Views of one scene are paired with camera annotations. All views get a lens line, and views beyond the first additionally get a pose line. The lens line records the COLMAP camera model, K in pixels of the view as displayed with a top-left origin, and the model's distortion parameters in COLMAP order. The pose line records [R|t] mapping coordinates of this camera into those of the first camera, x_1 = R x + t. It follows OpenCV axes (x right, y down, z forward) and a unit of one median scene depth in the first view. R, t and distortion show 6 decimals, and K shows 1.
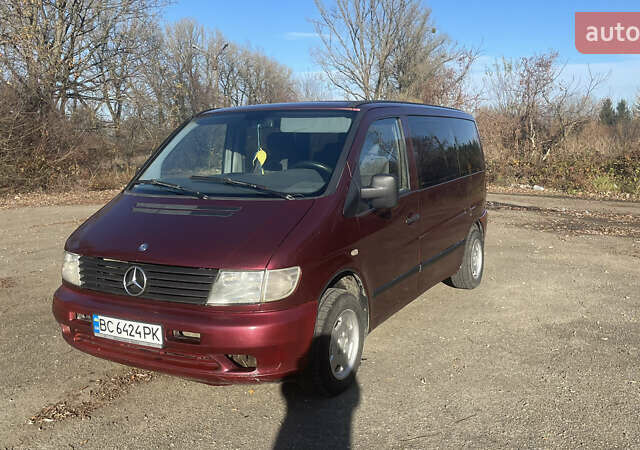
lens RADIAL K [[599.3, 0, 320.0], [0, 599.3, 225.0], [0, 0, 1]] dist [0.064487, -0.024284]
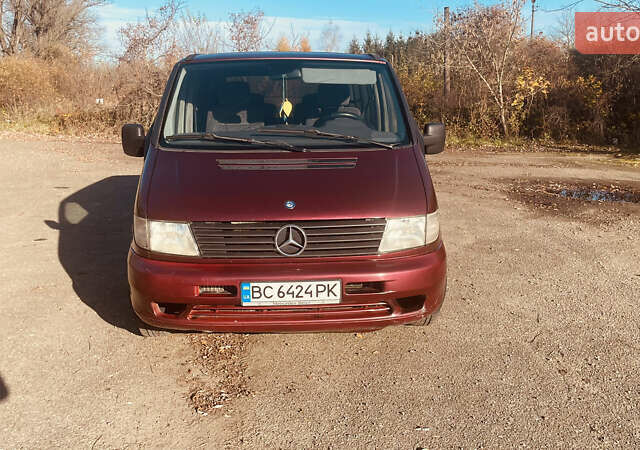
lens RADIAL K [[599.3, 0, 320.0], [0, 599.3, 225.0], [0, 0, 1]] dist [0.064487, -0.024284]
pose [[0.846531, -0.101435, 0.522587, -0.410479], [0.062070, 0.993790, 0.092350, -0.008424], [-0.528709, -0.045740, 0.847570, 0.097415]]
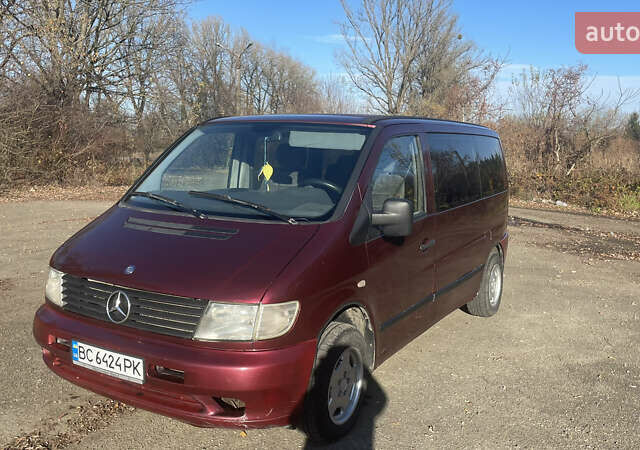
lens RADIAL K [[599.3, 0, 320.0], [0, 599.3, 225.0], [0, 0, 1]] dist [0.064487, -0.024284]
pose [[0.998581, 0.045332, -0.027933, 0.009505], [-0.045394, 0.998968, -0.001564, -0.023443], [0.027833, 0.002830, 0.999609, 0.051407]]
